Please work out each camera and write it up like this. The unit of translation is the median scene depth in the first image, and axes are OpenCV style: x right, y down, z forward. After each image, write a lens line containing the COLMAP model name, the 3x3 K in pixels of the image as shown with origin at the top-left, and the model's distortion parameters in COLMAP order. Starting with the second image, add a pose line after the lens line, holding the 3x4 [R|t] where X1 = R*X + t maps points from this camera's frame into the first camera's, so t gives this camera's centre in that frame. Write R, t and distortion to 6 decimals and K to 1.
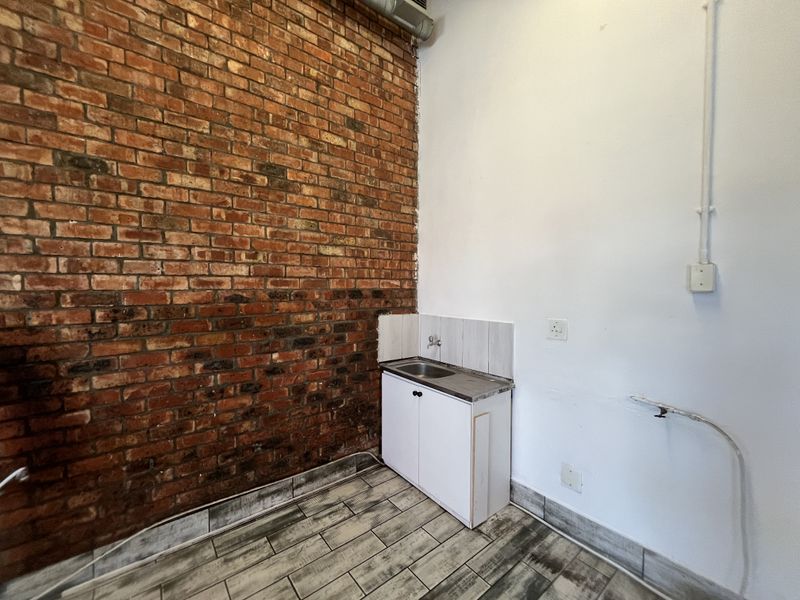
lens RADIAL K [[323.5, 0, 396.0], [0, 323.5, 299.2], [0, 0, 1]] dist [-0.002388, -0.000822]
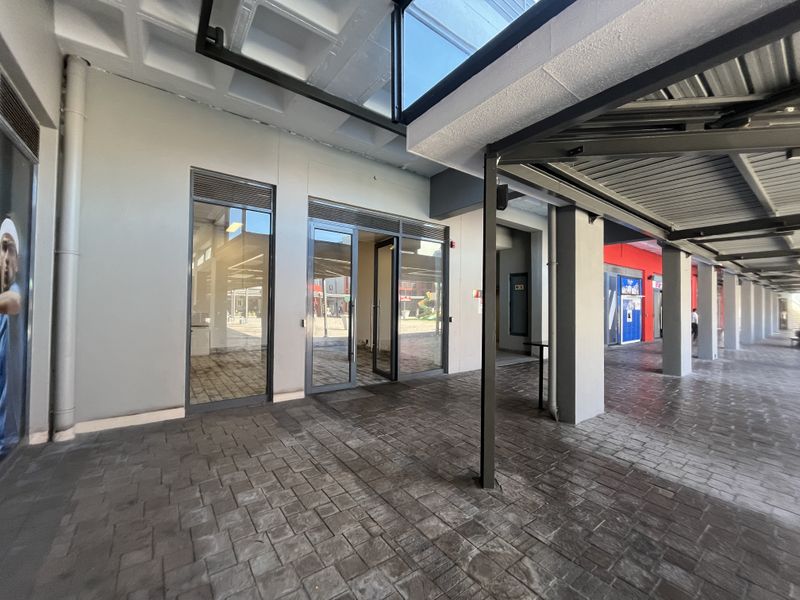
lens RADIAL K [[323.5, 0, 399.1], [0, 323.5, 302.1], [0, 0, 1]] dist [-0.002388, -0.000822]
pose [[0.024830, 0.011537, 0.999625, -3.838156], [0.020451, 0.999718, -0.012047, 0.034853], [-0.999482, 0.020743, 0.024587, -1.667663]]
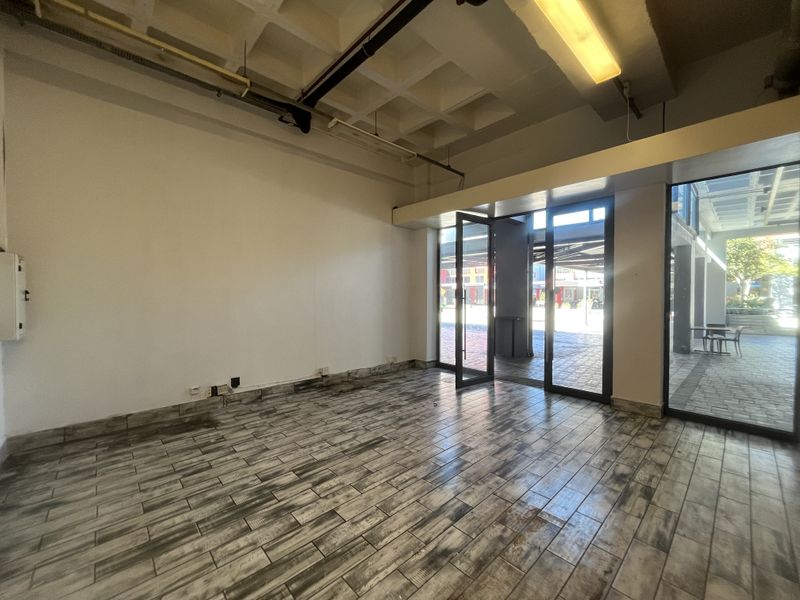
lens RADIAL K [[323.5, 0, 396.7], [0, 323.5, 302.1], [0, 0, 1]] dist [-0.002388, -0.000822]
pose [[-0.997080, 0.000132, -0.076370, -0.034340], [-0.004260, 0.998346, 0.057335, -0.070016], [0.076251, 0.057493, -0.995430, 0.919179]]
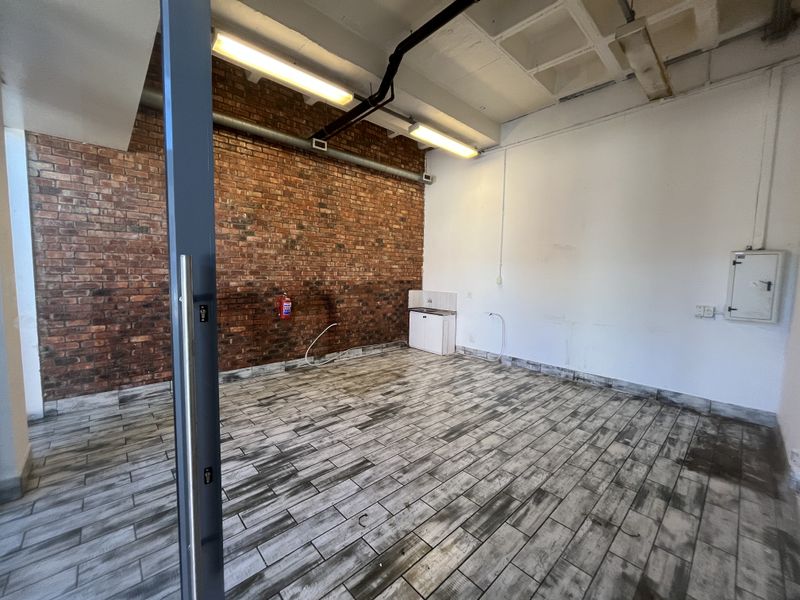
lens RADIAL K [[323.5, 0, 397.2], [0, 323.5, 301.2], [0, 0, 1]] dist [-0.002388, -0.000822]
pose [[0.997065, 0.011611, 0.075673, -0.398499], [-0.015517, 0.998566, 0.051232, 0.006520], [-0.074970, -0.052256, 0.995816, -1.854089]]
